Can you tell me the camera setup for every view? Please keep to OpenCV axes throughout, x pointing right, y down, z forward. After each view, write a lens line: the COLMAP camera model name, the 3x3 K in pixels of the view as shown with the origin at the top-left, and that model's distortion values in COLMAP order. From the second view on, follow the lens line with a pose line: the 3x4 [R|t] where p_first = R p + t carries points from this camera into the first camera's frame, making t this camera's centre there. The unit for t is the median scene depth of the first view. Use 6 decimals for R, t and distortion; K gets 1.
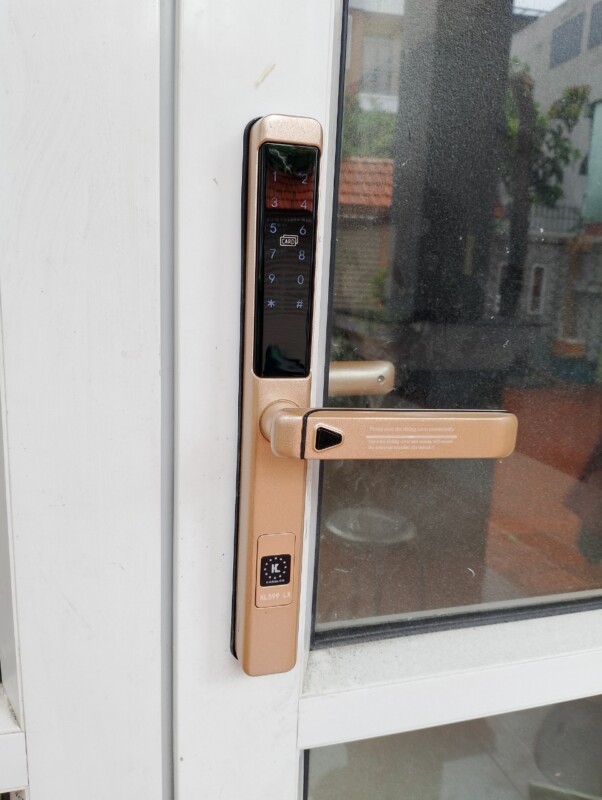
lens RADIAL K [[639.5, 0, 303.3], [0, 639.5, 386.4], [0, 0, 1]] dist [0.002289, -0.071203]
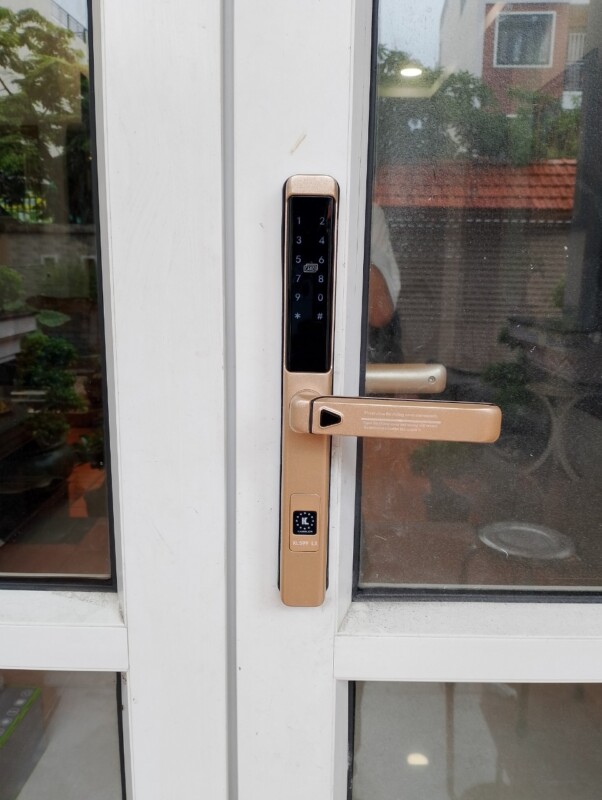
lens RADIAL K [[639.5, 0, 303.3], [0, 639.5, 386.4], [0, 0, 1]] dist [0.002289, -0.071203]
pose [[0.959222, 0.024548, -0.281585, 0.309223], [-0.029318, 0.999489, -0.012740, 0.030210], [0.281128, 0.020476, 0.959452, -0.240784]]
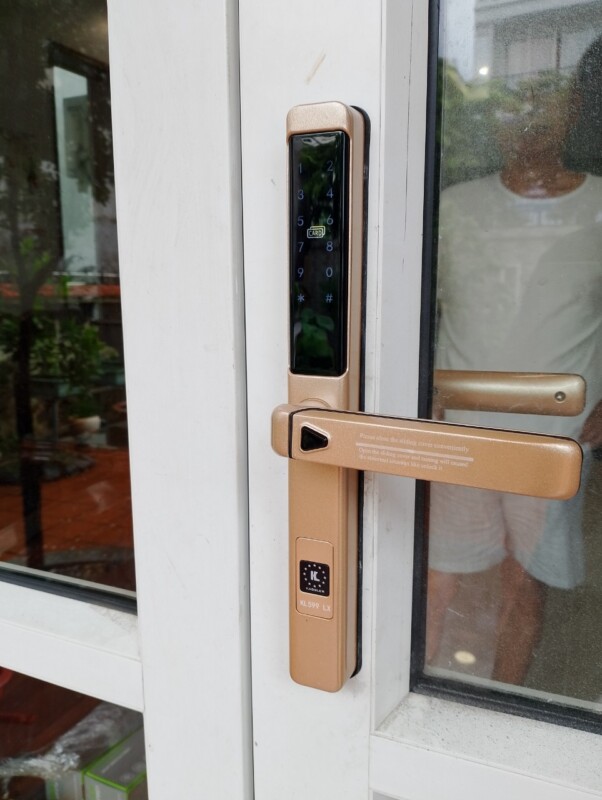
lens RADIAL K [[639.5, 0, 303.3], [0, 639.5, 386.4], [0, 0, 1]] dist [0.002289, -0.071203]
pose [[0.765796, 0.060095, -0.640270, 0.538323], [-0.085873, 0.996264, -0.009200, 0.012699], [0.637325, 0.062027, 0.768095, 0.238512]]
